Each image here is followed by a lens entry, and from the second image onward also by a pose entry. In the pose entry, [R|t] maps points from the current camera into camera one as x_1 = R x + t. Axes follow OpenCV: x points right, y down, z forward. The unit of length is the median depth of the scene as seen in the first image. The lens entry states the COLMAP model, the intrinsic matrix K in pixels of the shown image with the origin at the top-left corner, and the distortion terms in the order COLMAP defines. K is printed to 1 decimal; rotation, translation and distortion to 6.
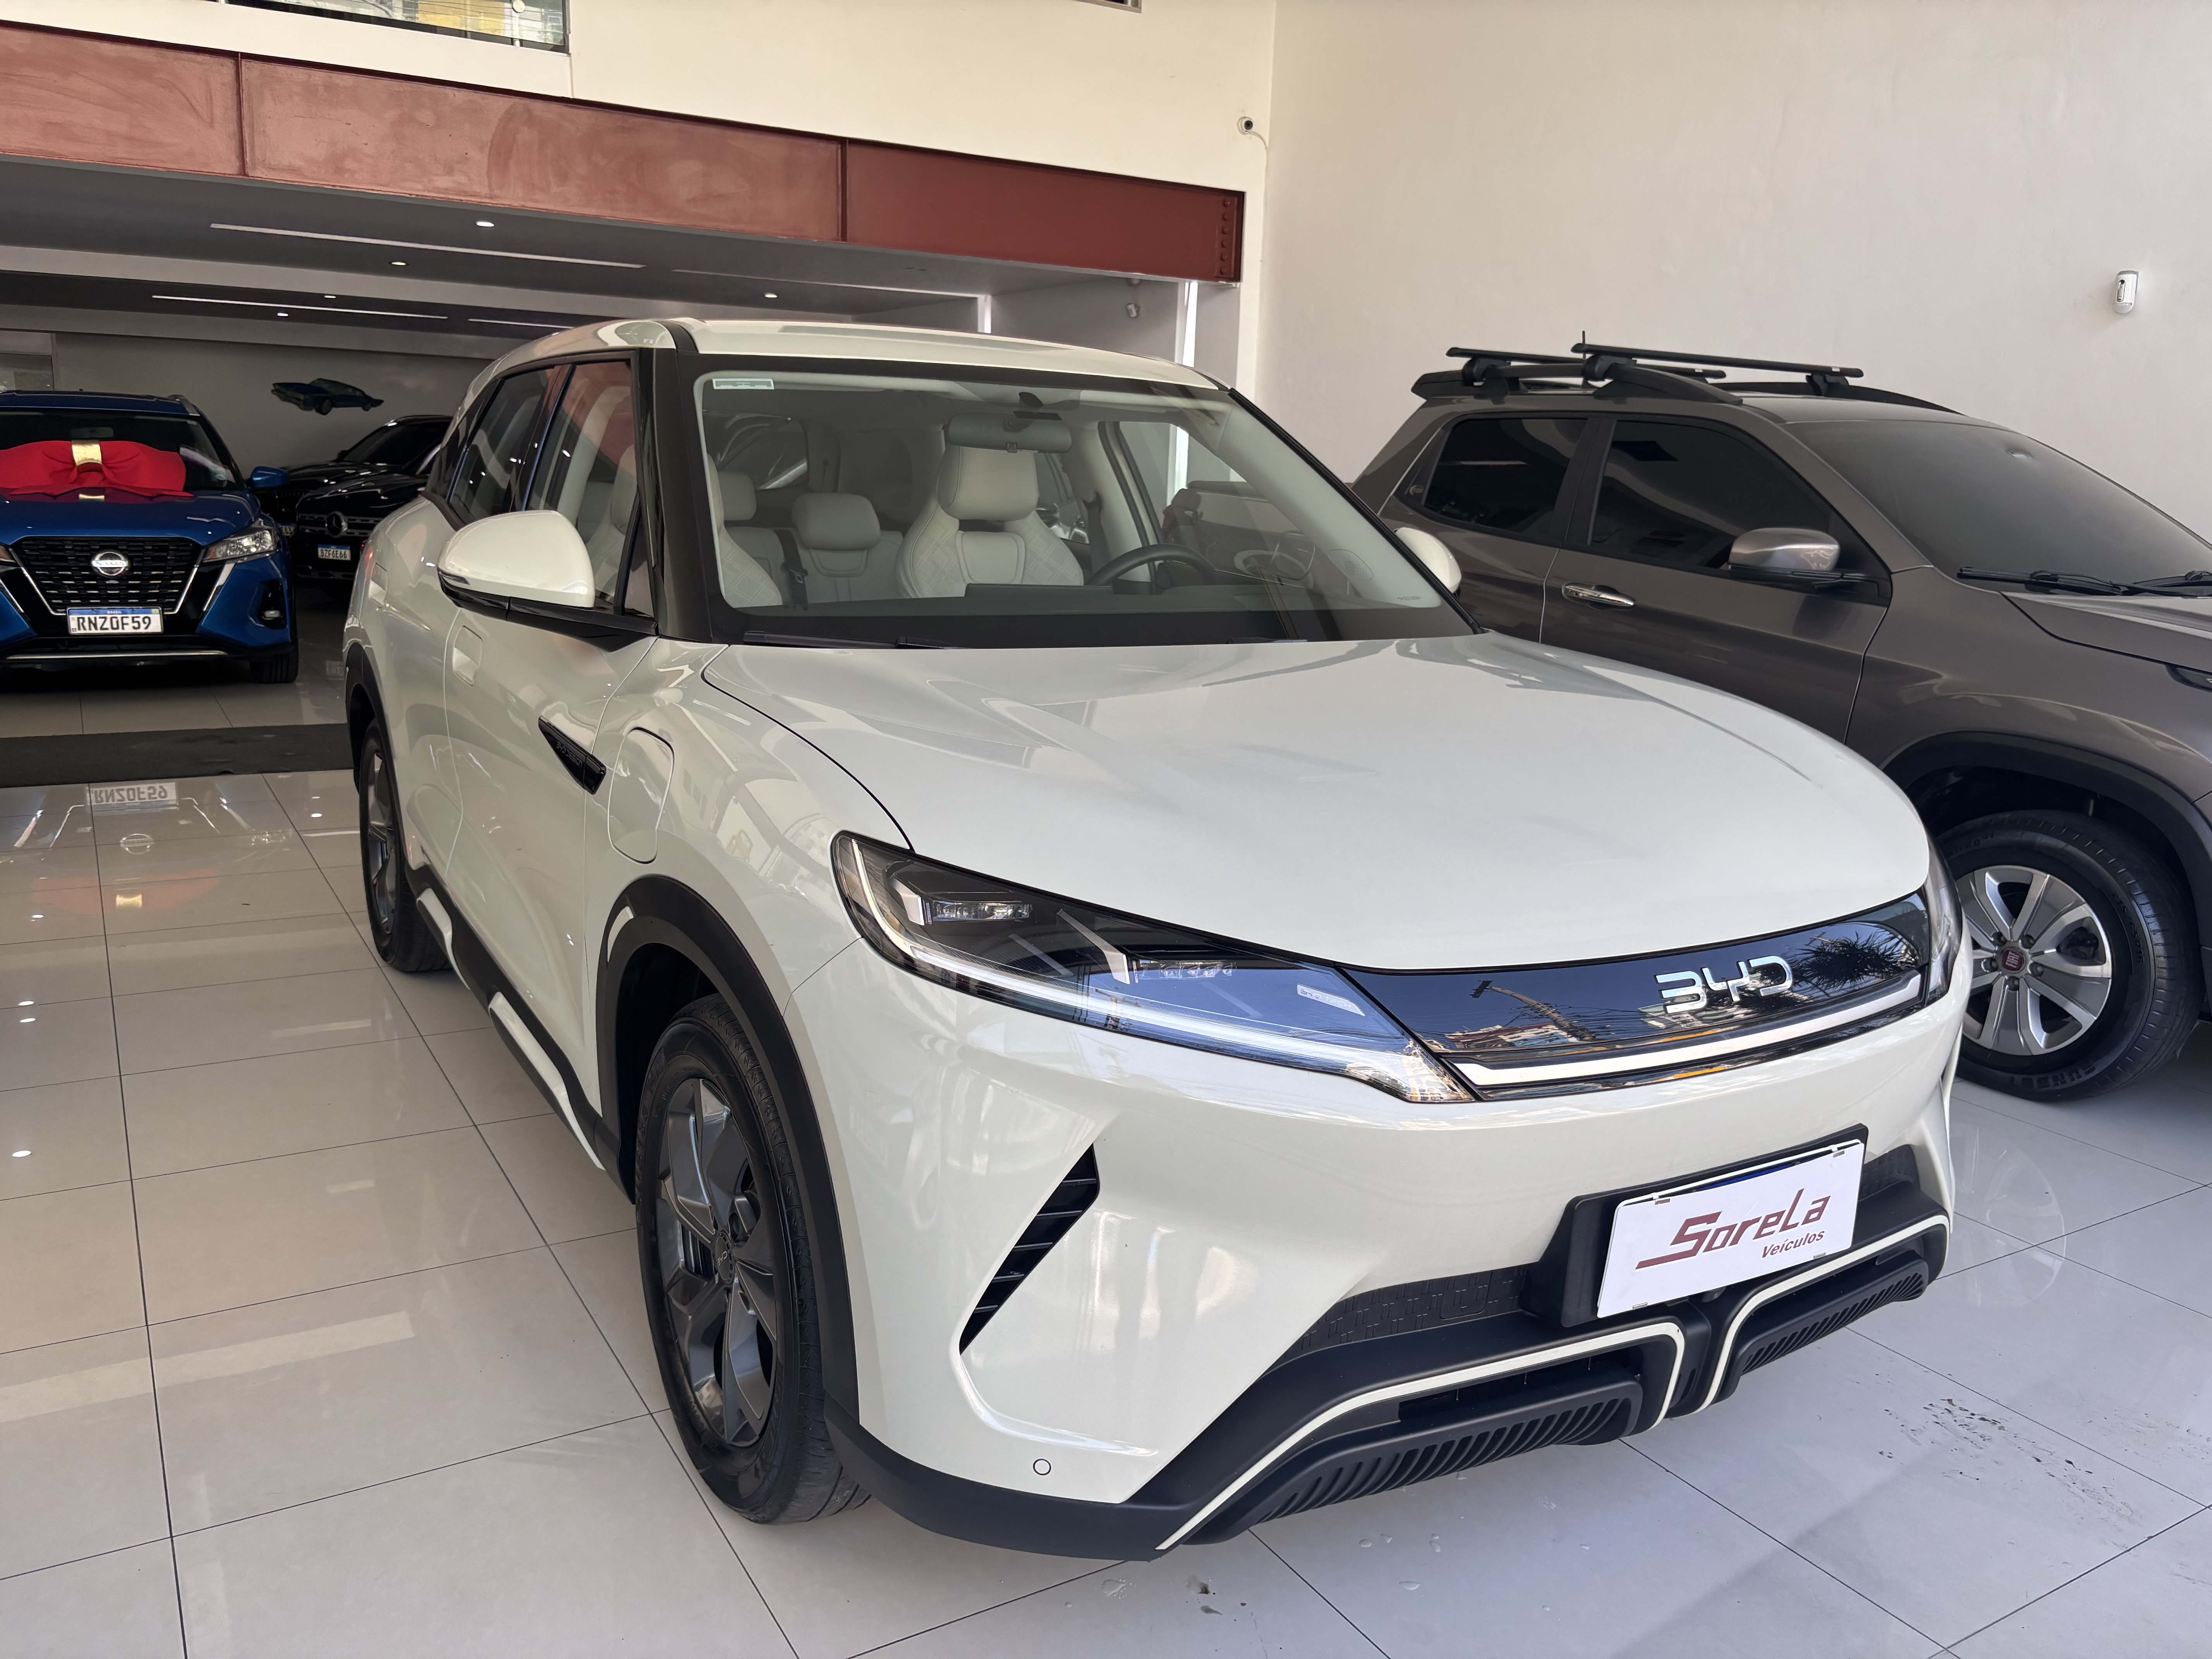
lens RADIAL K [[1572.2, 0, 1106.0], [0, 1572.2, 829.5], [0, 0, 1]] dist [0.003475, -0.033429]
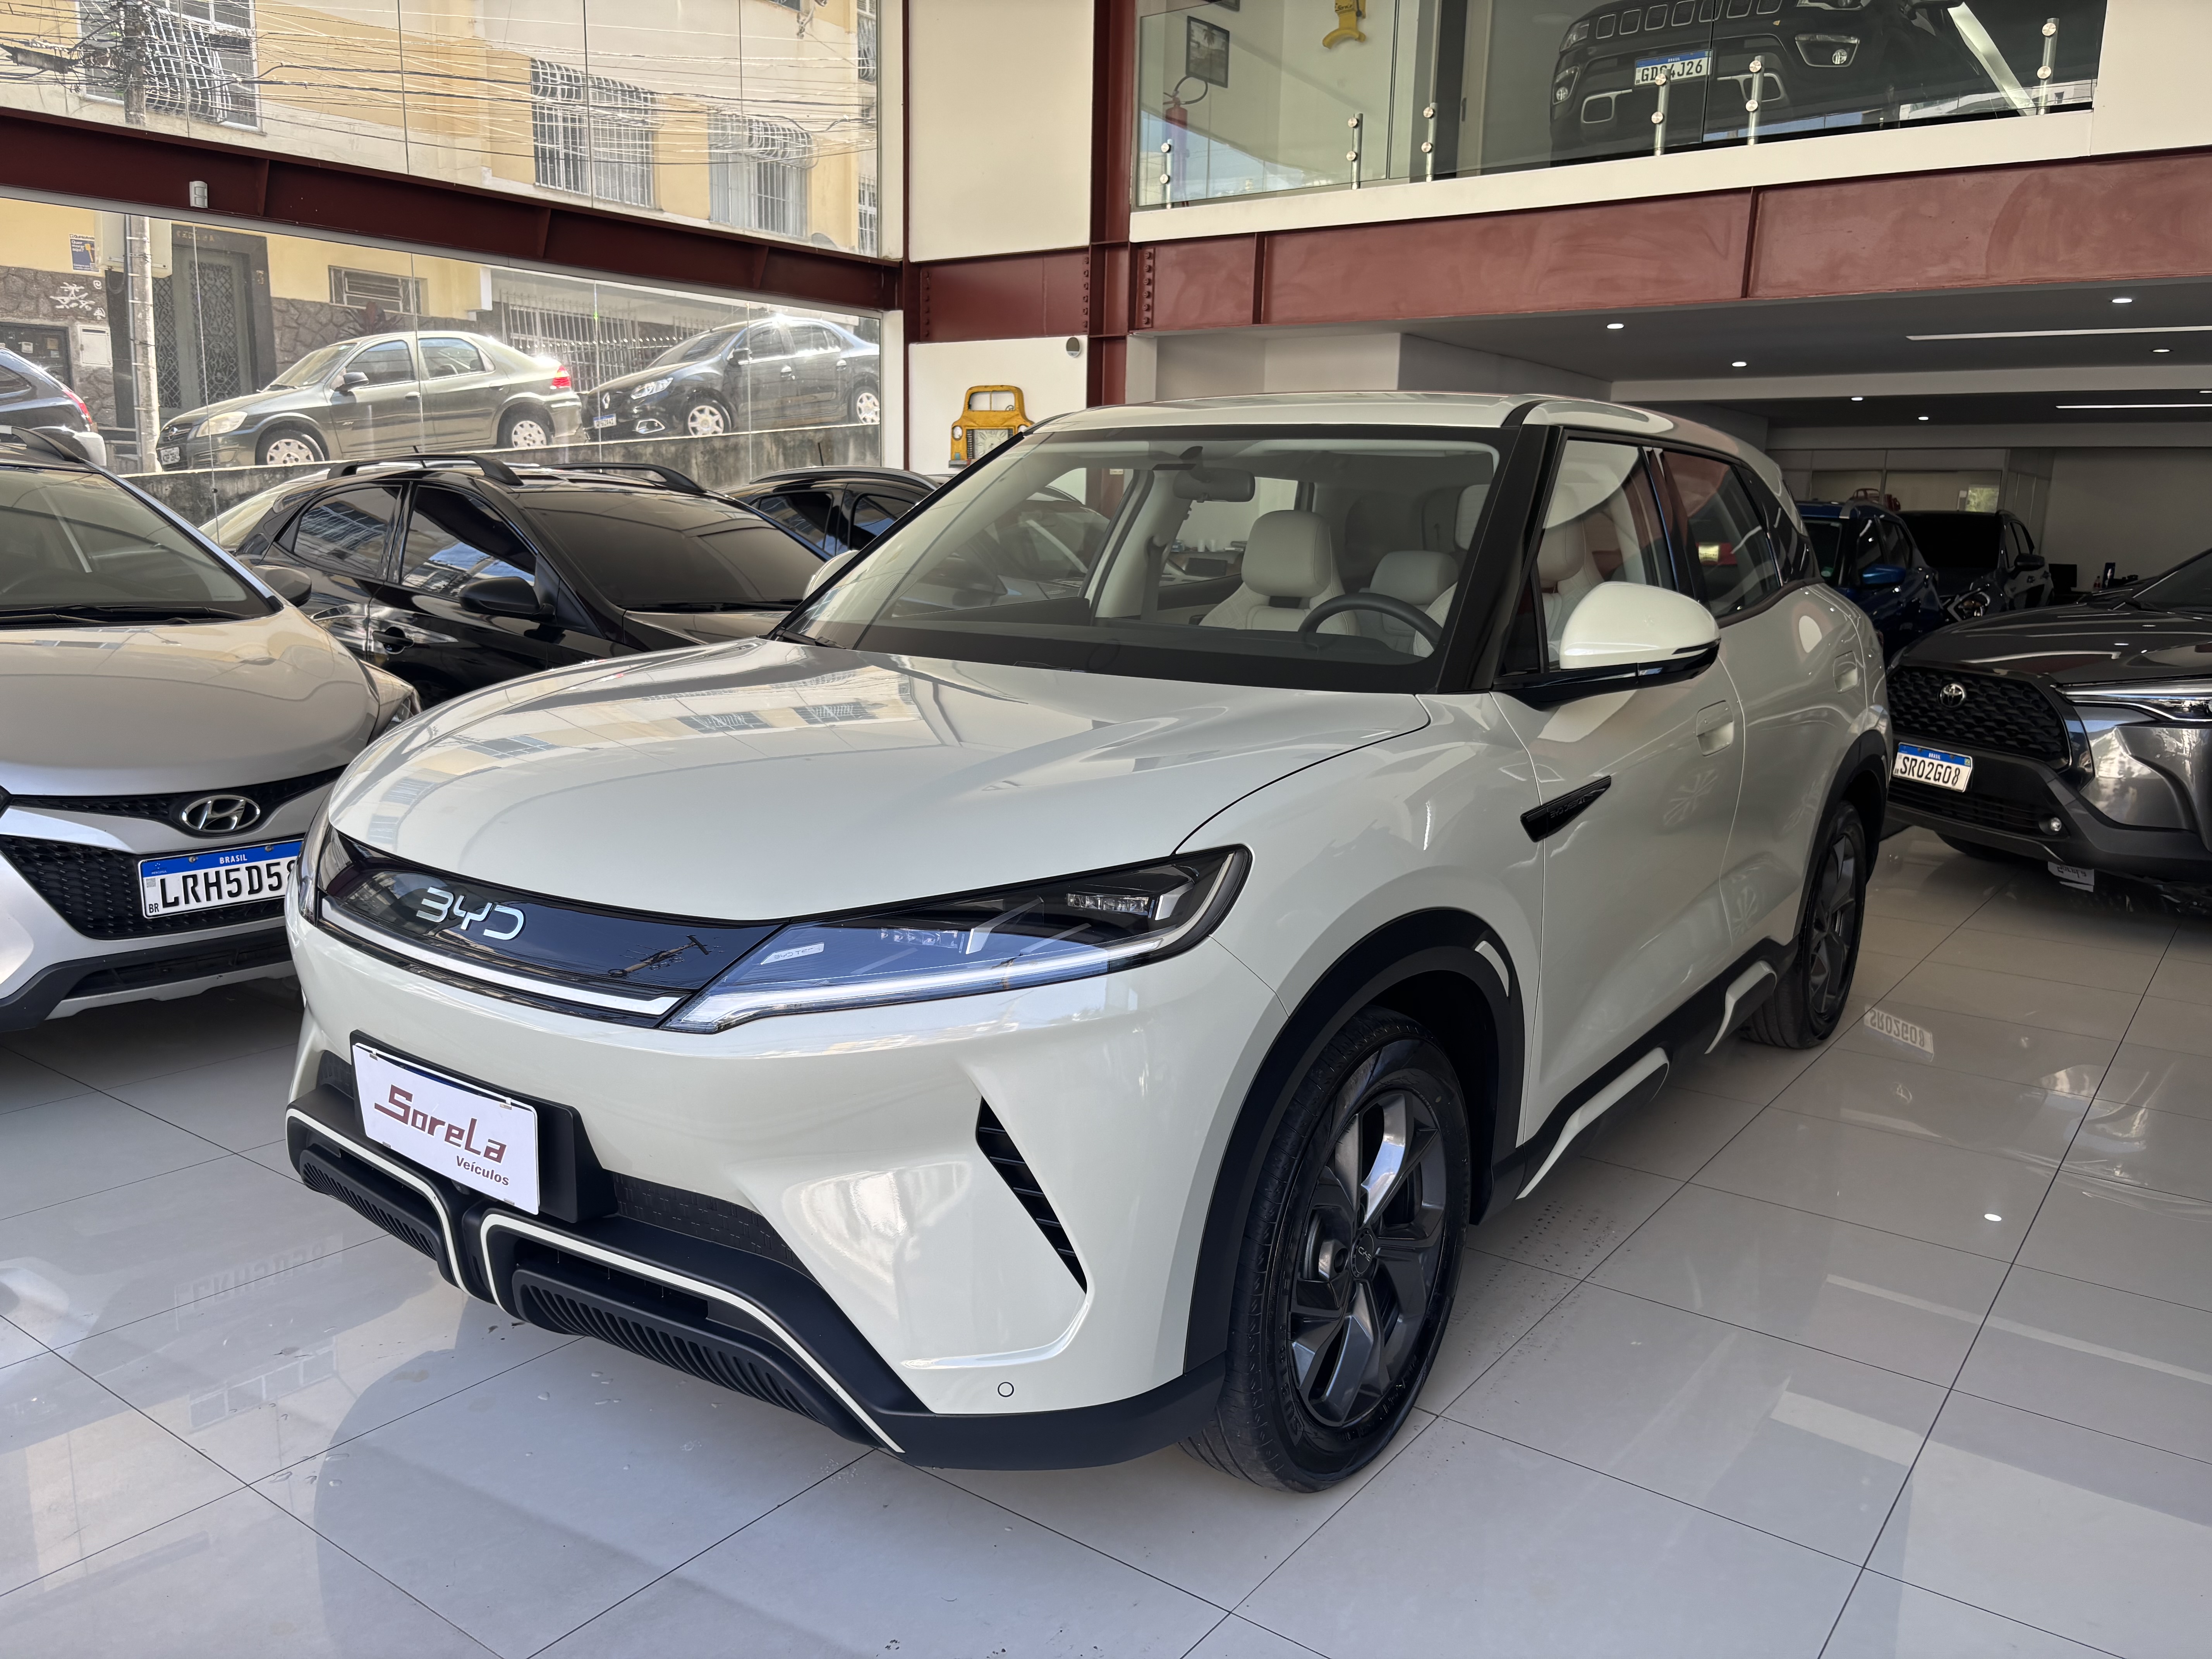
lens RADIAL K [[1572.2, 0, 1106.0], [0, 1572.2, 829.5], [0, 0, 1]] dist [0.003475, -0.033429]
pose [[0.429329, 0.135220, -0.892968, 0.303648], [-0.195898, 0.979132, 0.054081, -0.021912], [0.881647, 0.151712, 0.446858, 0.166178]]
